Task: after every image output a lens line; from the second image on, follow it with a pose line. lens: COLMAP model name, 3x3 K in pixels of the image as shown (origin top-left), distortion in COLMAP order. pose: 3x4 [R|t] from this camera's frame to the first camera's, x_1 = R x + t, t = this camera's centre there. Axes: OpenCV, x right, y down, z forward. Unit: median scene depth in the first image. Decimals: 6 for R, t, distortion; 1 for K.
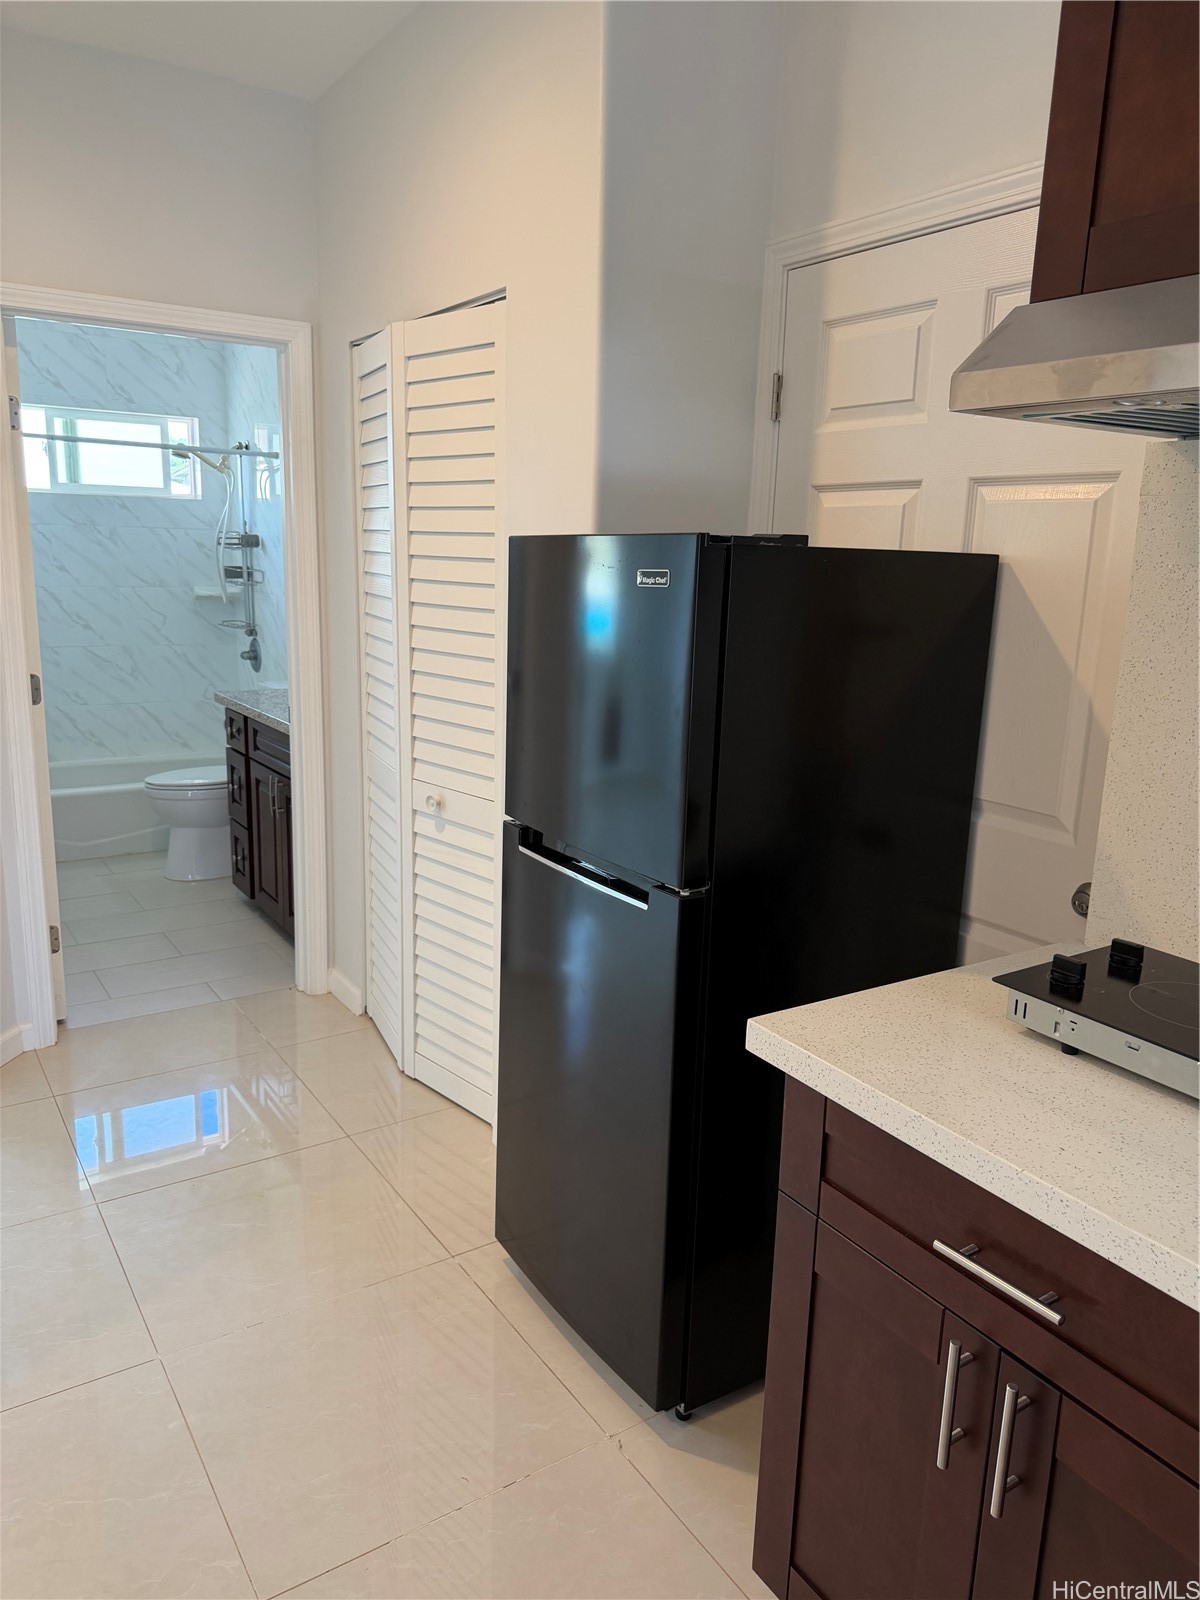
lens RADIAL K [[1151.1, 0, 621.4], [0, 1151.1, 804.9], [0, 0, 1]] dist [0.094911, -0.165174]
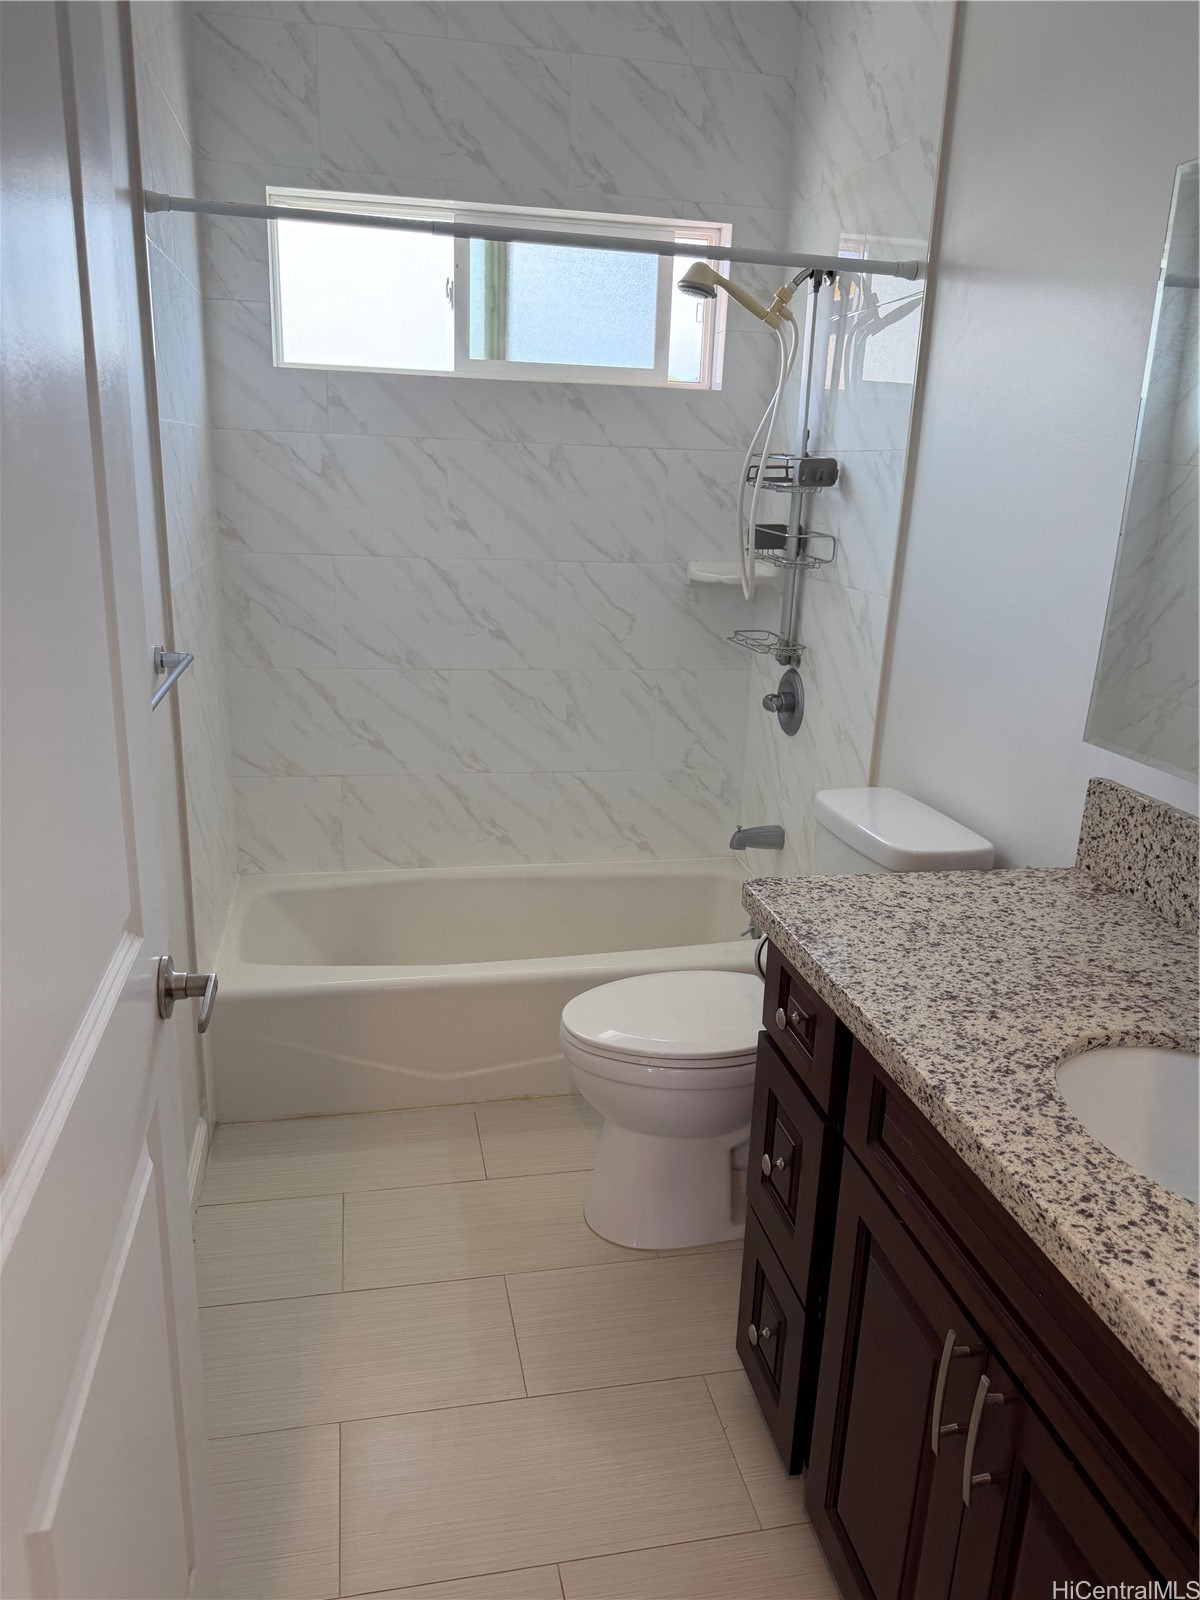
lens RADIAL K [[1151.1, 0, 621.4], [0, 1151.1, 804.9], [0, 0, 1]] dist [0.094911, -0.165174]
pose [[0.932110, 0.105965, -0.346327, -0.208426], [-0.088697, 0.993910, 0.065385, -0.112771], [0.351147, -0.030228, 0.935832, 0.510160]]
